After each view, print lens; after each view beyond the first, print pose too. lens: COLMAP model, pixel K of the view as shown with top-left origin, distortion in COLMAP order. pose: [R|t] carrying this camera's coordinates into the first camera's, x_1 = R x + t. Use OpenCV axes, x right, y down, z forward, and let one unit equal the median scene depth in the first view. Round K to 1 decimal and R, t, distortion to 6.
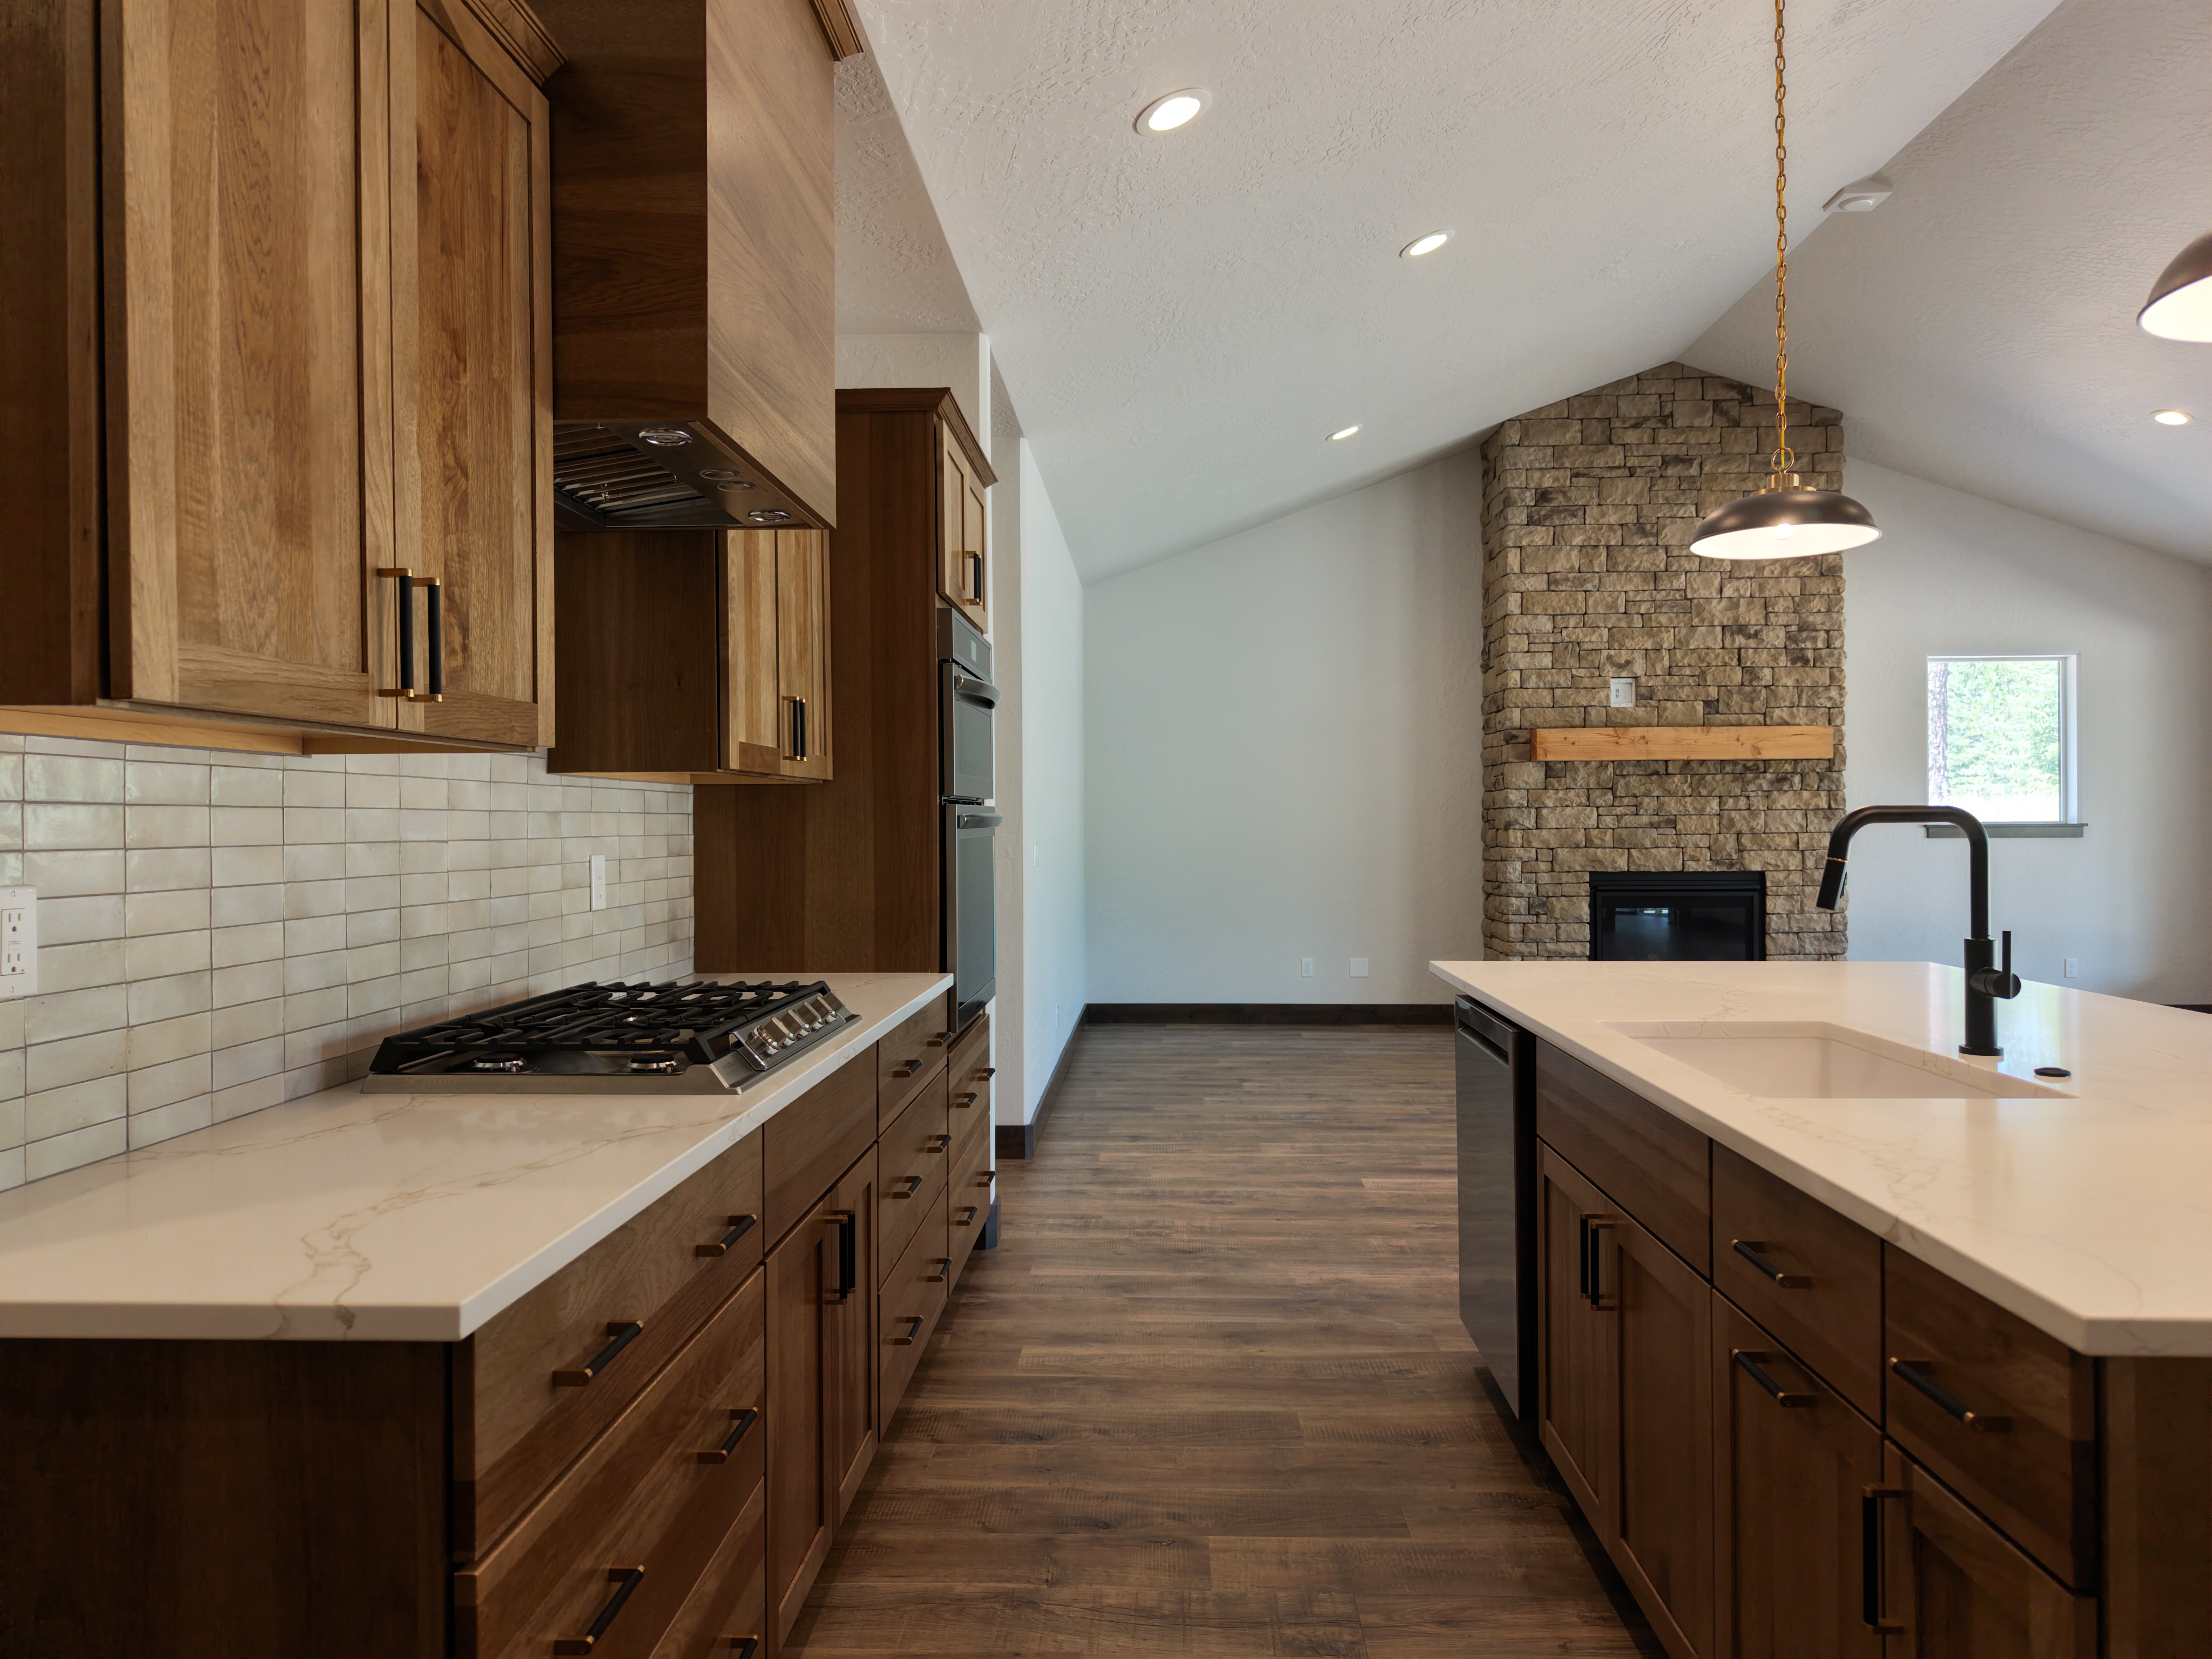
lens RADIAL K [[1480.4, 0, 1106.6], [0, 1480.4, 813.3], [0, 0, 1]] dist [0.026108, -0.021125]
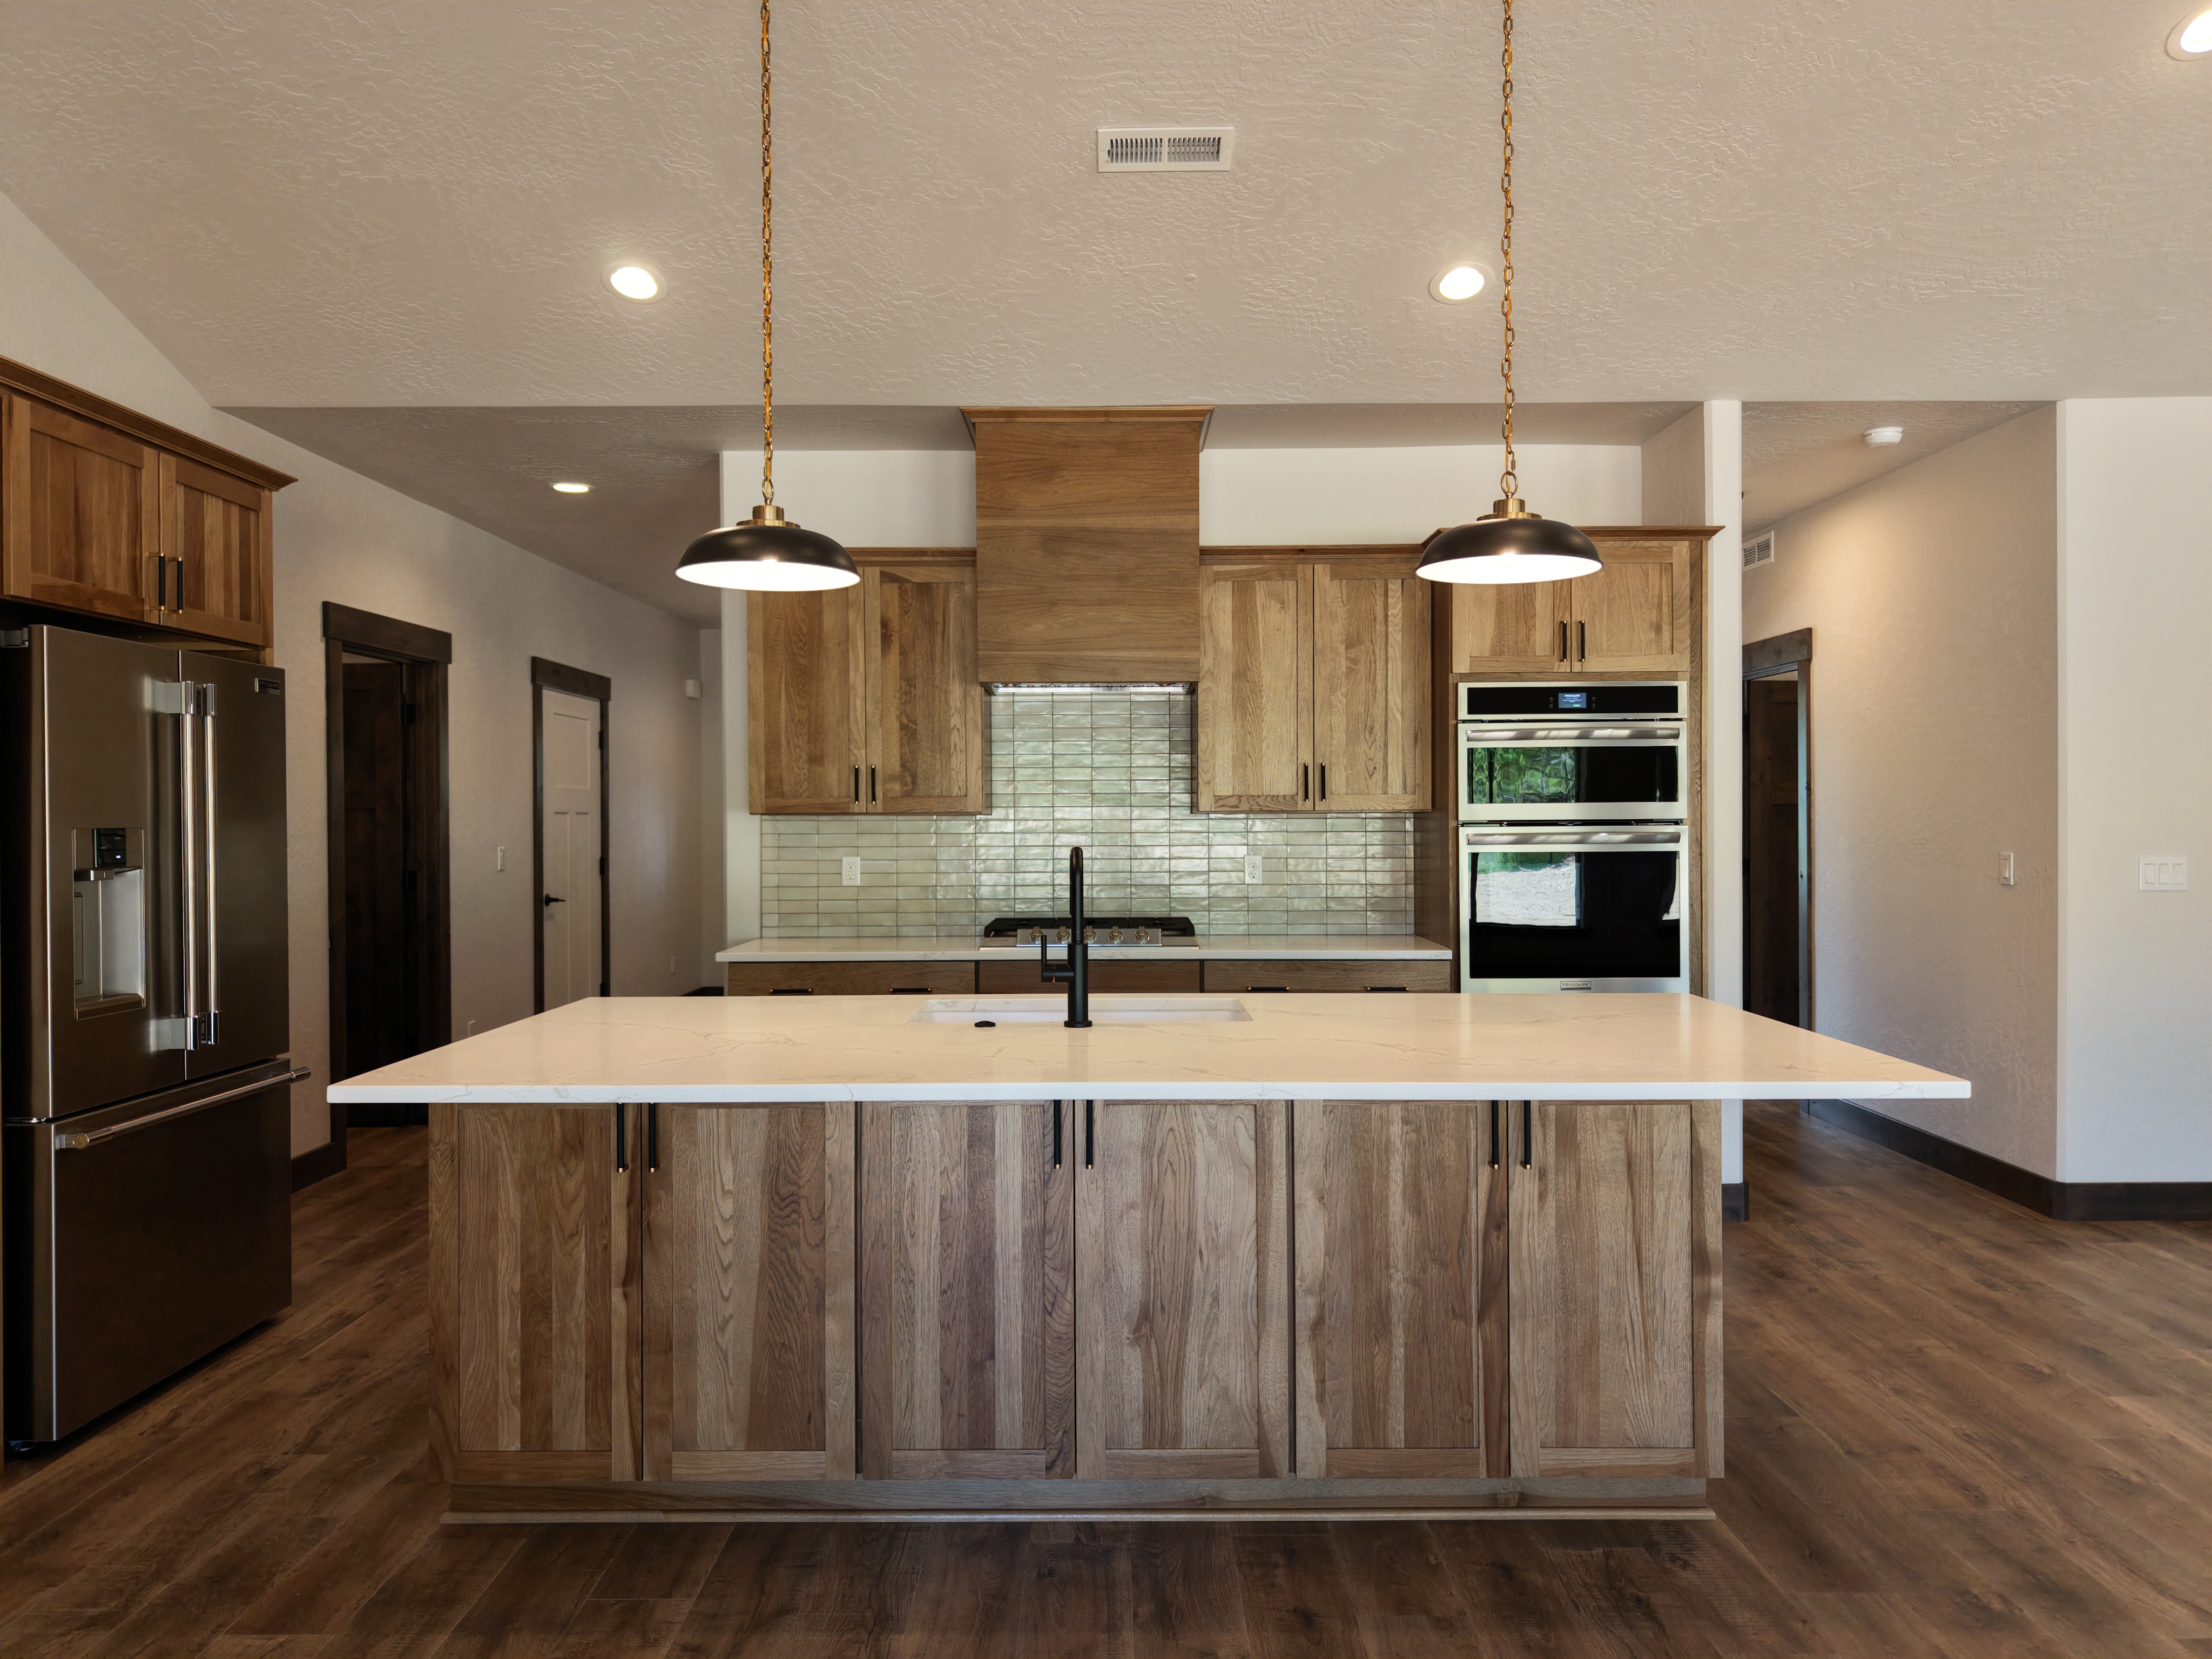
lens RADIAL K [[1480.4, 0, 1105.0], [0, 1480.4, 826.0], [0, 0, 1]] dist [0.026108, -0.021125]
pose [[0.040058, 0.012804, -0.999115, 0.717723], [0.010289, 0.999860, 0.013226, -0.016499], [0.999144, -0.010810, 0.039921, 0.355369]]
